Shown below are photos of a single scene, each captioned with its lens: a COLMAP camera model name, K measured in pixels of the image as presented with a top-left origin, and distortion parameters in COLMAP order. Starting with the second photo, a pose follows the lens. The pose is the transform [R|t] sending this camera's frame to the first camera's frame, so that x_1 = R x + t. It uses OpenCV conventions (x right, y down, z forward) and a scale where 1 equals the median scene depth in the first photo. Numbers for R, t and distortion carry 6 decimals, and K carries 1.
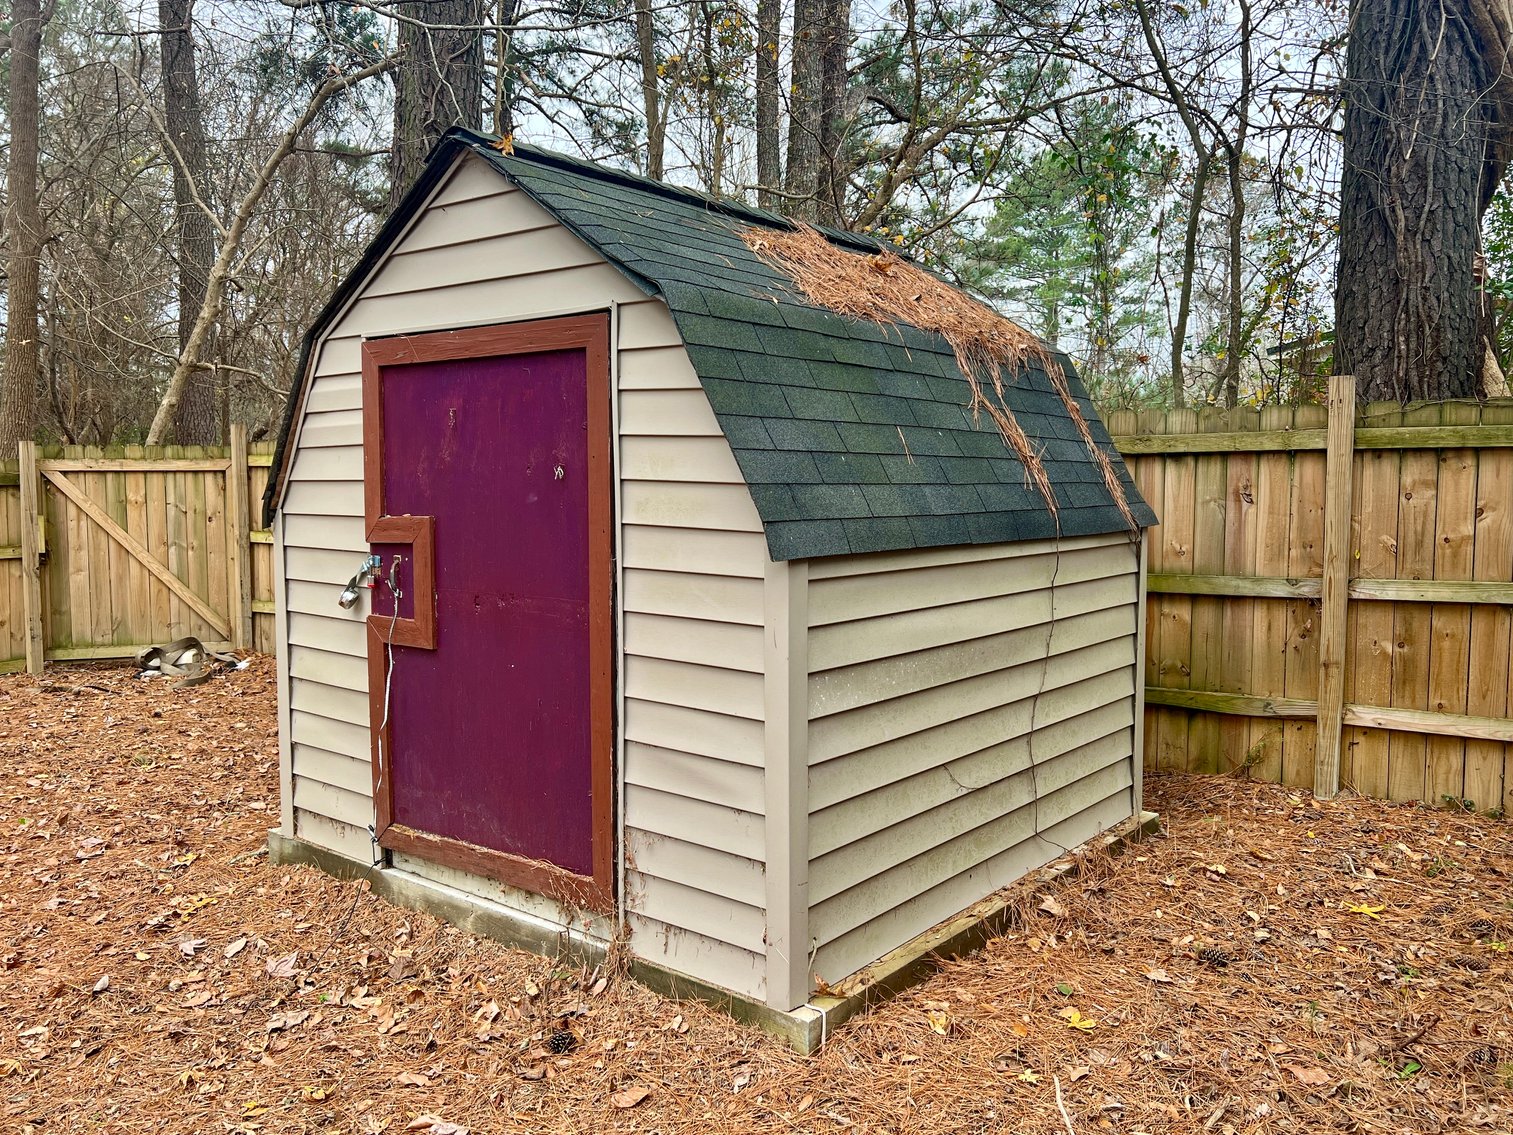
lens RADIAL K [[1188.0, 0, 756.5], [0, 1188.0, 567.5], [0, 0, 1]] dist [0.001439, 0.000297]
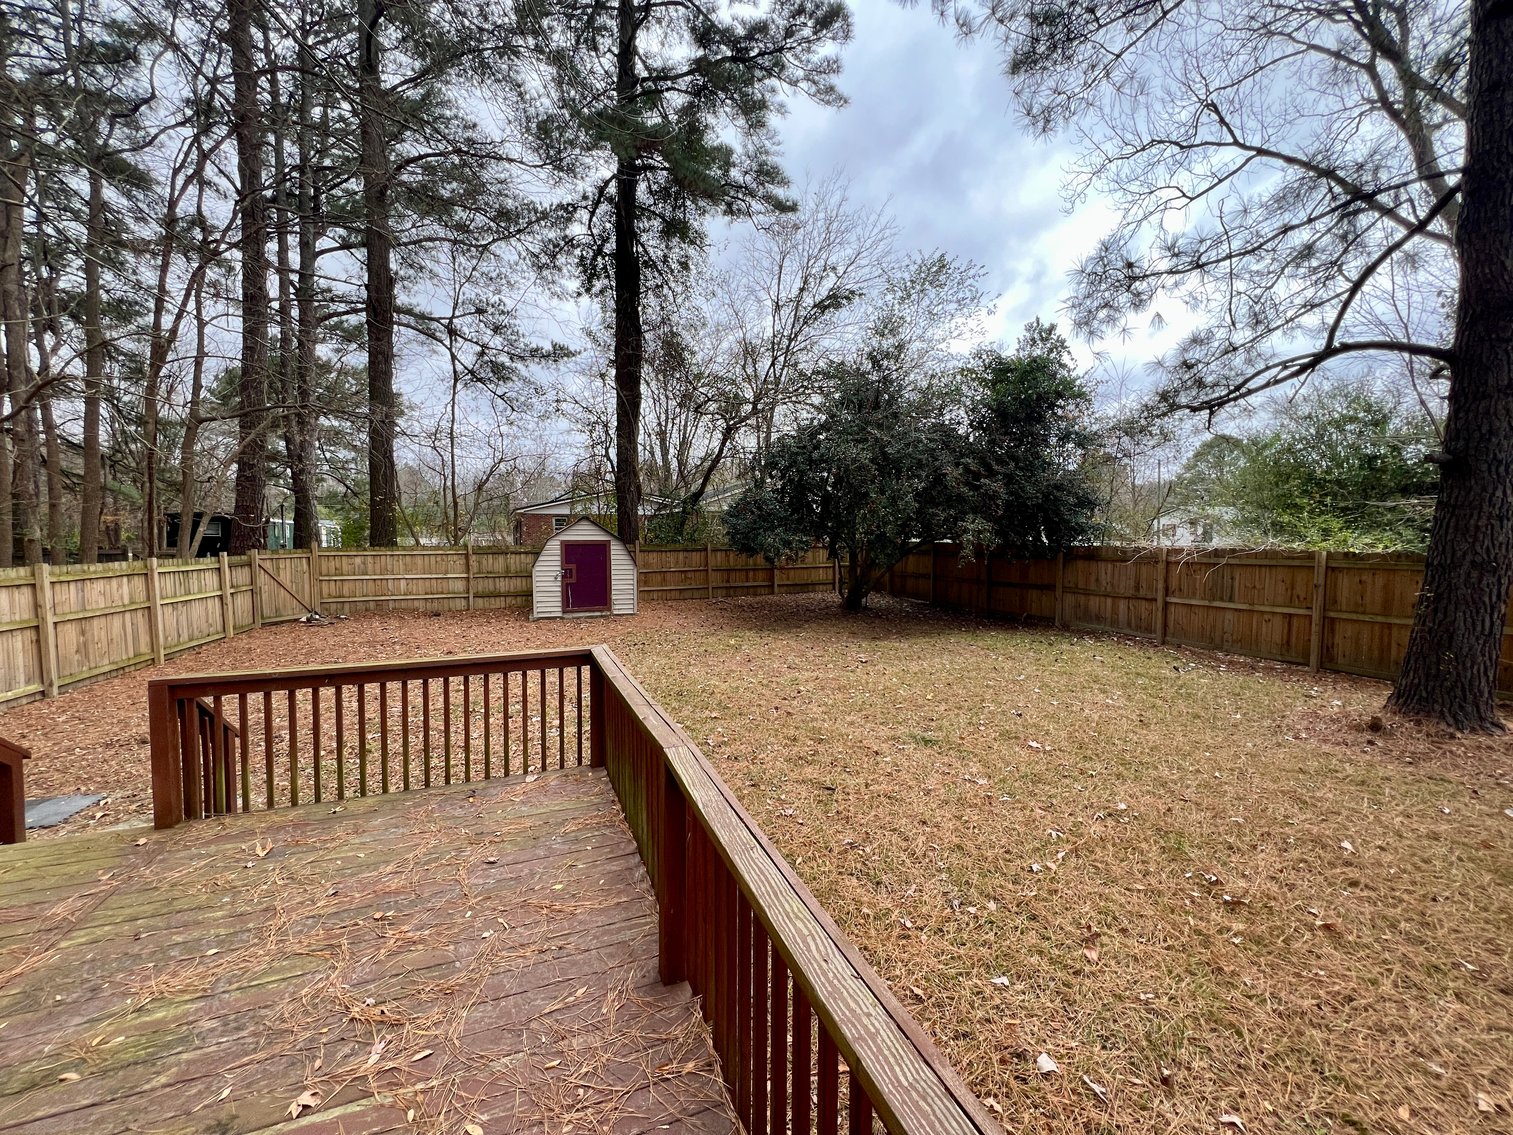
lens RADIAL K [[603.6, 0, 753.8], [0, 603.6, 566.6], [0, 0, 1]] dist [-0.002414, 0.000758]
pose [[0.489367, -0.049295, 0.870684, -2.896245], [0.059625, 0.997956, 0.022988, -0.051385], [-0.870037, 0.040665, 0.491306, -1.759562]]
